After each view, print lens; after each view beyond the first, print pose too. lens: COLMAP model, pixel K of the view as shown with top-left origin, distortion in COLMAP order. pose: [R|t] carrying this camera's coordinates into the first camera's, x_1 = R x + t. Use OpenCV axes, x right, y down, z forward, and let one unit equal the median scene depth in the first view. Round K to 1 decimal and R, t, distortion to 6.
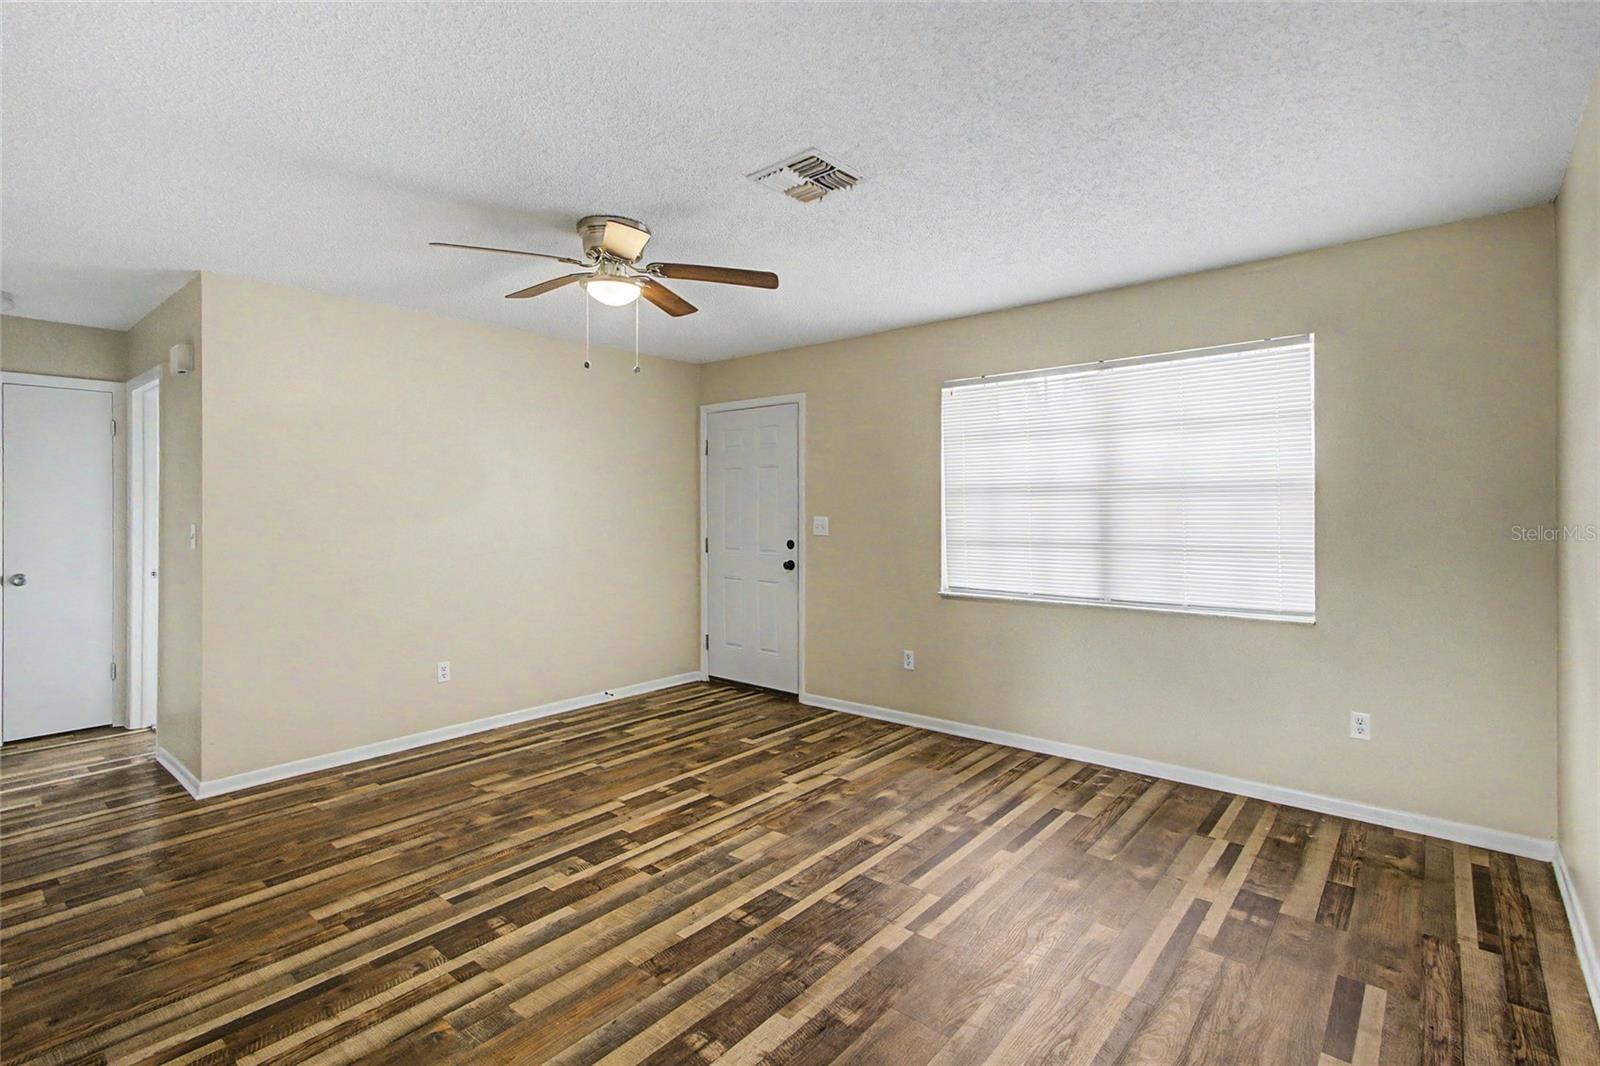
lens RADIAL K [[751.0, 0, 802.5], [0, 751.0, 507.6], [0, 0, 1]] dist [-0.001145, 0.000417]
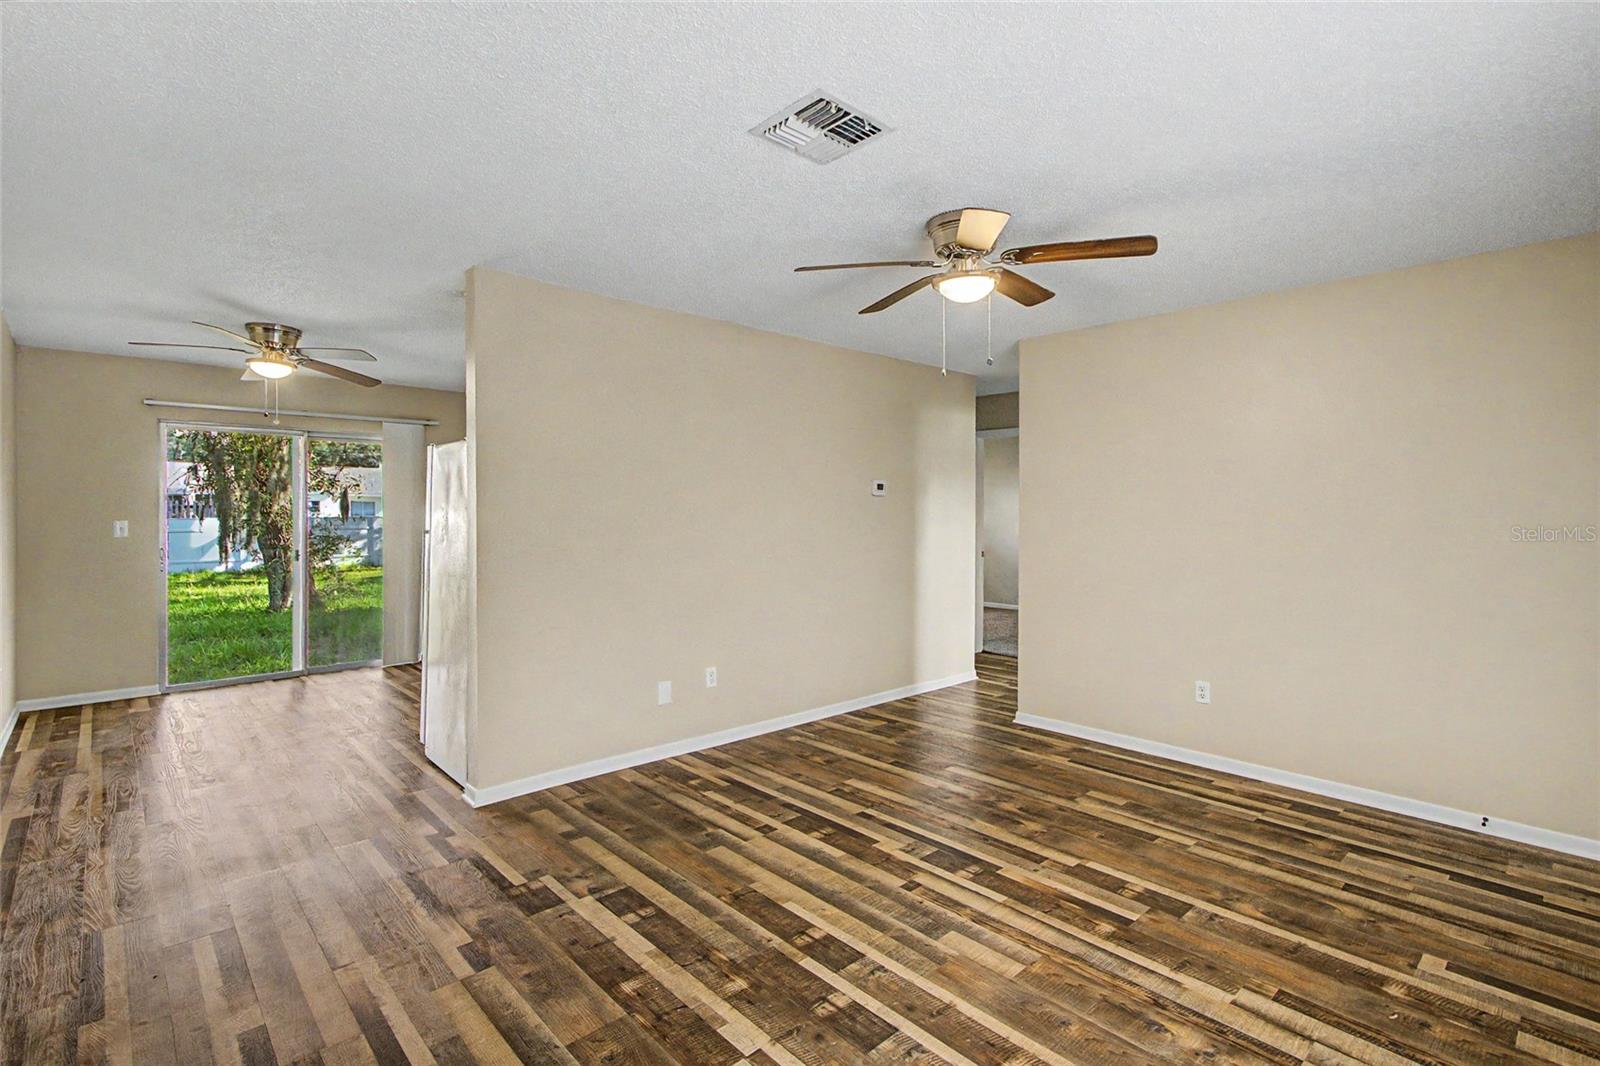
lens RADIAL K [[751.0, 0, 802.5], [0, 751.0, 507.6], [0, 0, 1]] dist [-0.001145, 0.000417]
pose [[-0.129108, -0.004137, -0.991622, 0.666586], [-0.003987, 0.999985, -0.003653, -0.004086], [0.991623, 0.003482, -0.129122, 0.835821]]
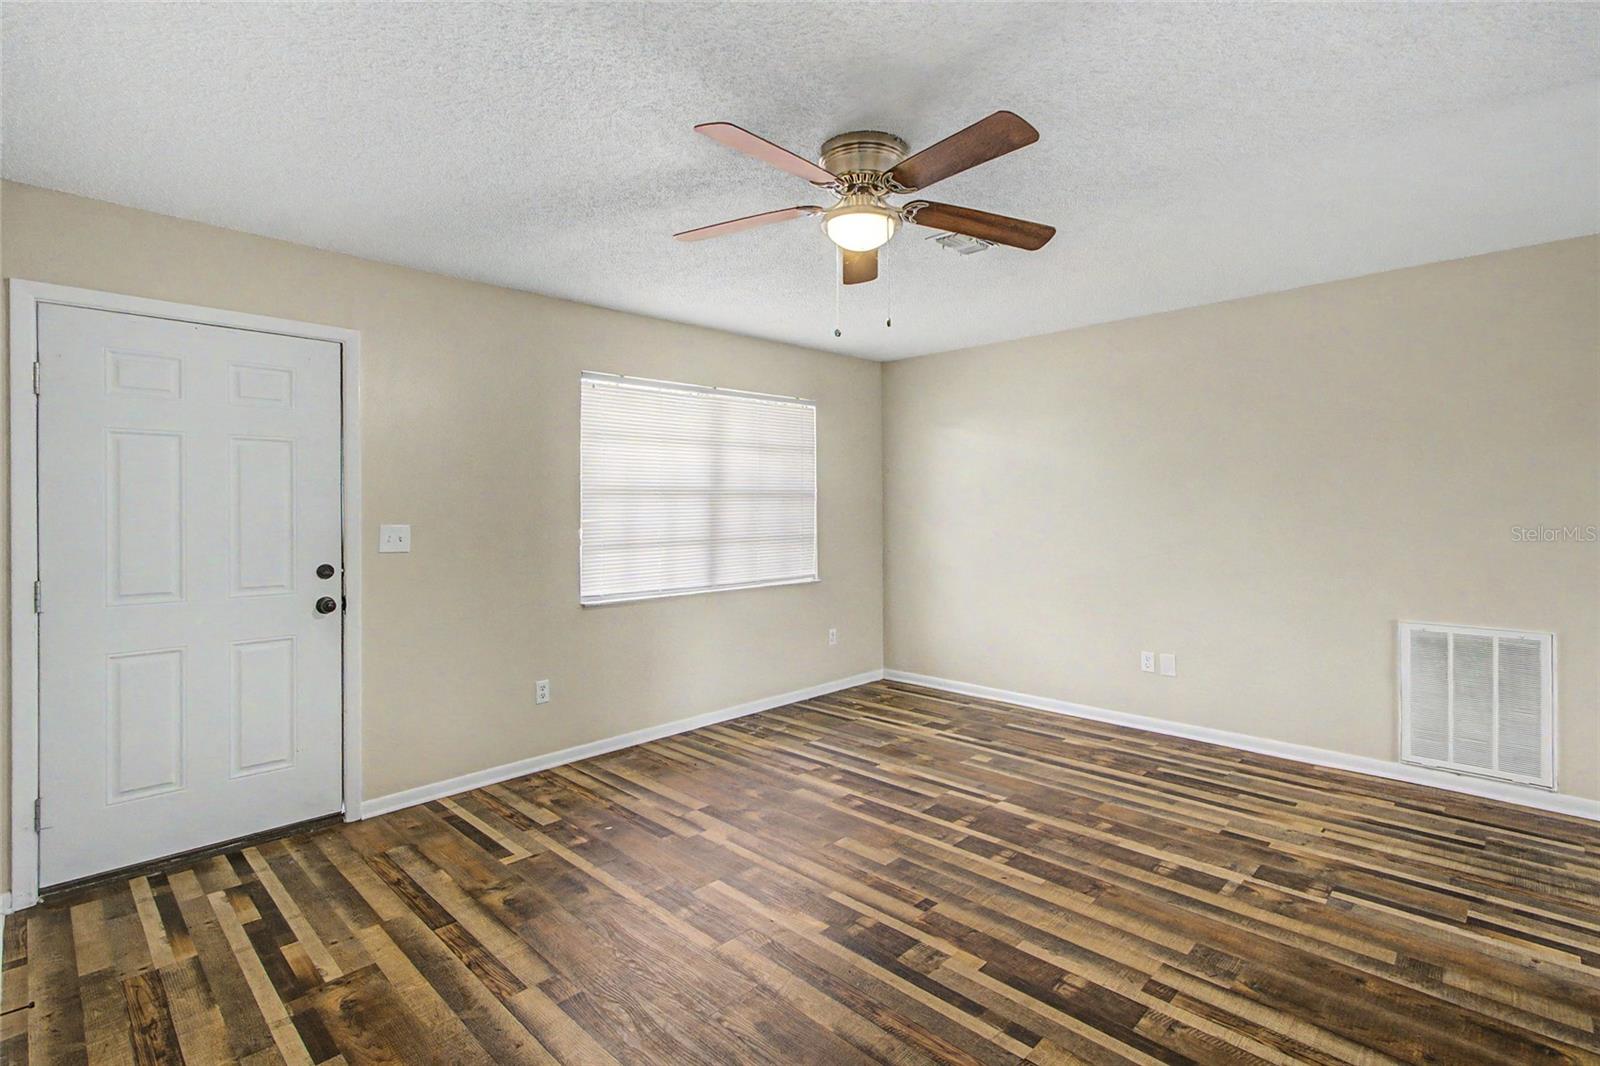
lens RADIAL K [[751.0, 0, 802.5], [0, 751.0, 507.6], [0, 0, 1]] dist [-0.001145, 0.000417]
pose [[0.080175, 0.003369, 0.996775, -0.953377], [0.007296, 0.999966, -0.003967, 0.003415], [-0.996754, 0.007590, 0.080148, 0.910580]]
